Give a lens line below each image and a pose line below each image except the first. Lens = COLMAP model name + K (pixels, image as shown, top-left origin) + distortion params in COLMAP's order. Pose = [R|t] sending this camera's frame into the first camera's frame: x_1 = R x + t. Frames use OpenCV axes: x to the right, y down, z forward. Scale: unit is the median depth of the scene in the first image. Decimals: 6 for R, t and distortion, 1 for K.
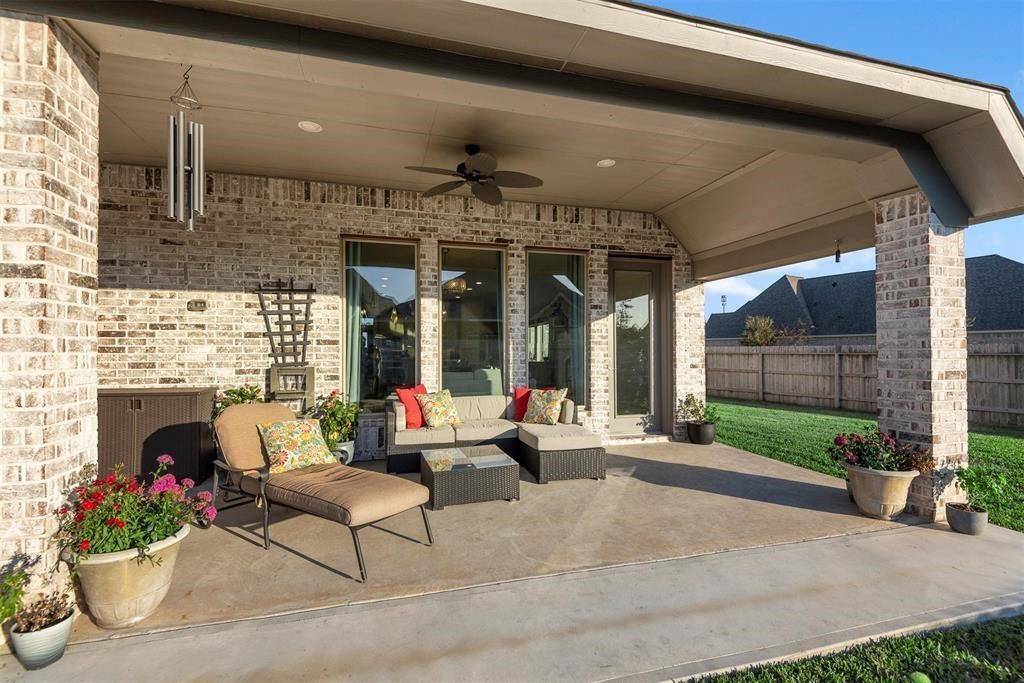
lens RADIAL K [[468.4, 0, 508.6], [0, 468.4, 341.5], [0, 0, 1]] dist [0.002976, -0.001042]
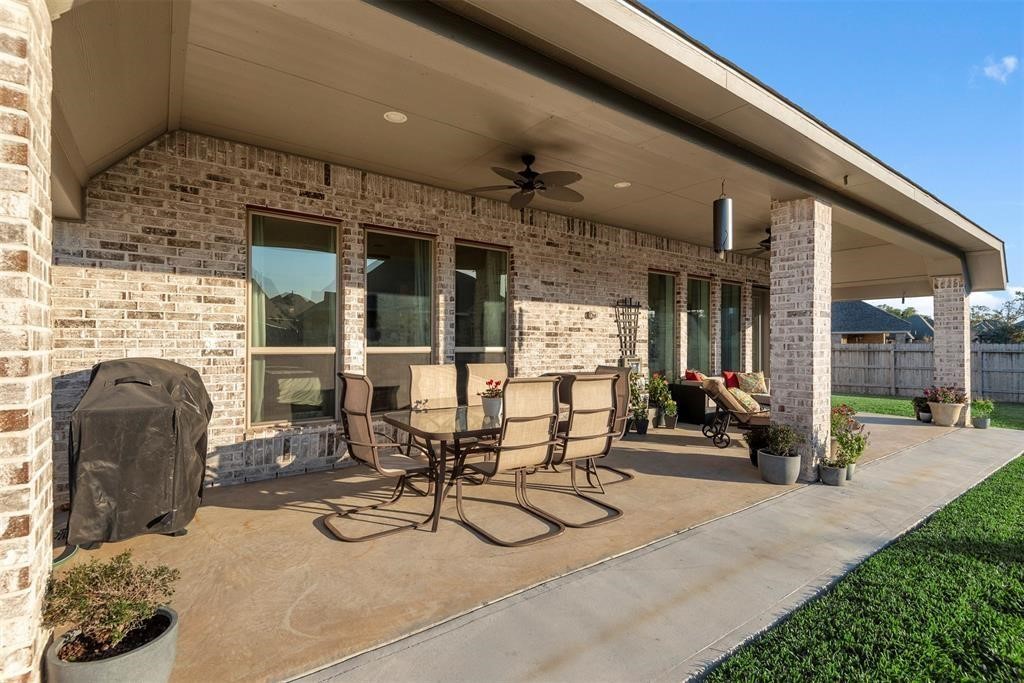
lens RADIAL K [[468.4, 0, 514.6], [0, 468.4, 339.4], [0, 0, 1]] dist [0.002976, -0.001042]
pose [[0.942243, 0.011405, 0.334736, -1.331750], [-0.015243, 0.999845, 0.008840, -0.011275], [-0.334583, -0.013431, 0.942270, -0.275152]]
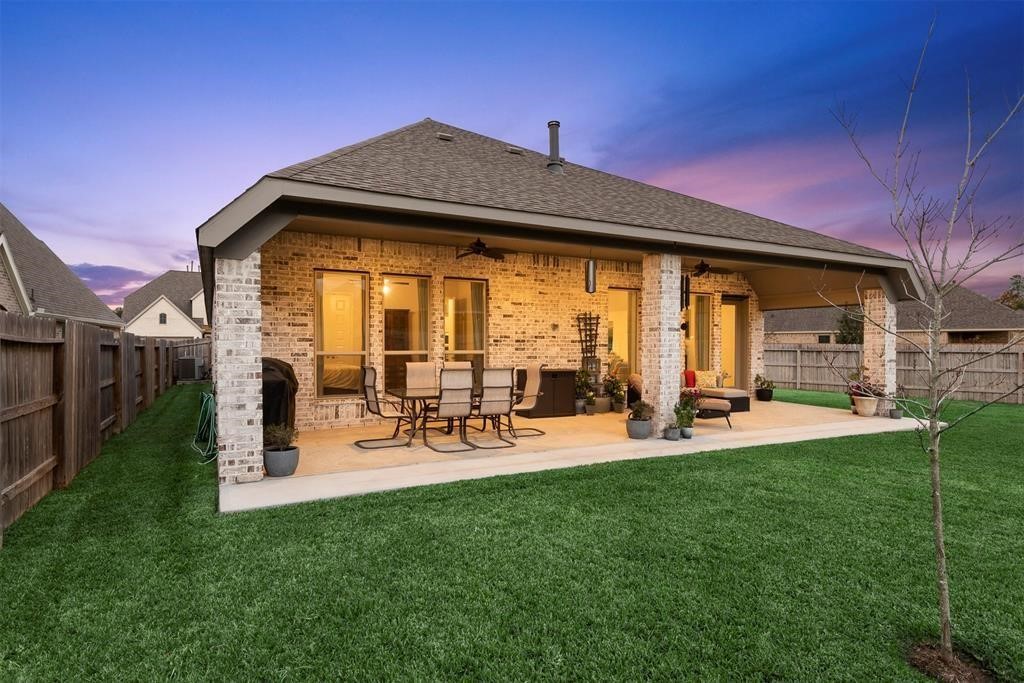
lens RADIAL K [[546.6, 0, 516.8], [0, 546.6, 345.9], [0, 0, 1]] dist [0.012310, 0.000584]
pose [[0.979411, 0.005221, 0.201809, -1.229153], [-0.010588, 0.999618, 0.025521, -0.050615], [-0.201598, -0.027133, 0.979092, -1.127828]]
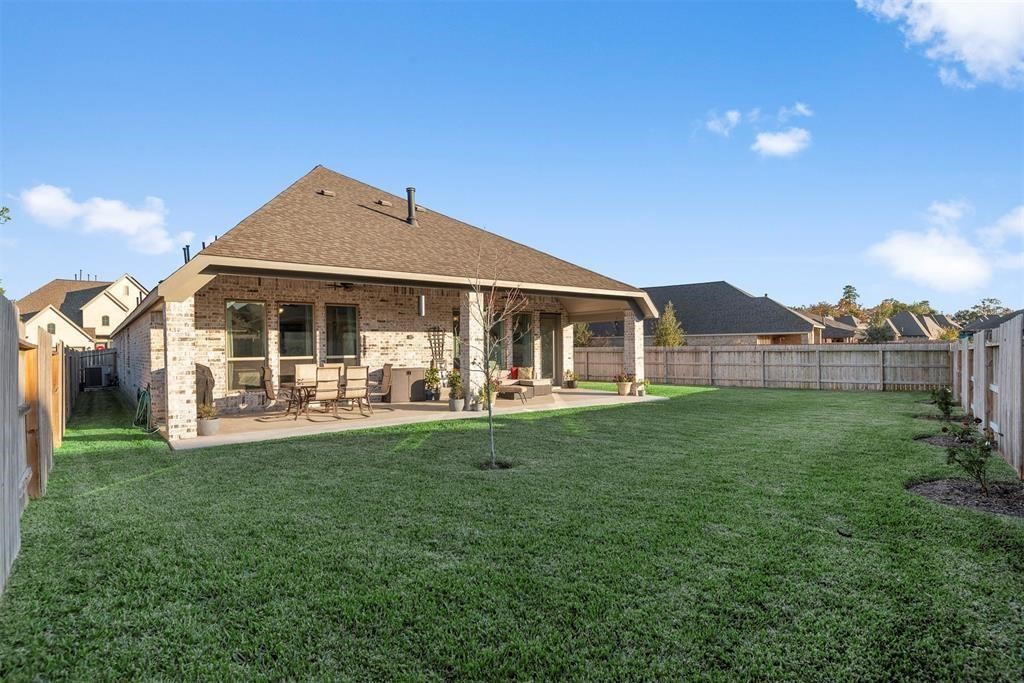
lens RADIAL K [[522.0, 0, 516.0], [0, 522.0, 343.4], [0, 0, 1]] dist [-0.001276, -0.000978]
pose [[0.930523, -0.004090, 0.366209, -1.157733], [-0.000200, 0.999932, 0.011676, -0.073767], [-0.366232, -0.010938, 0.930459, -1.919092]]
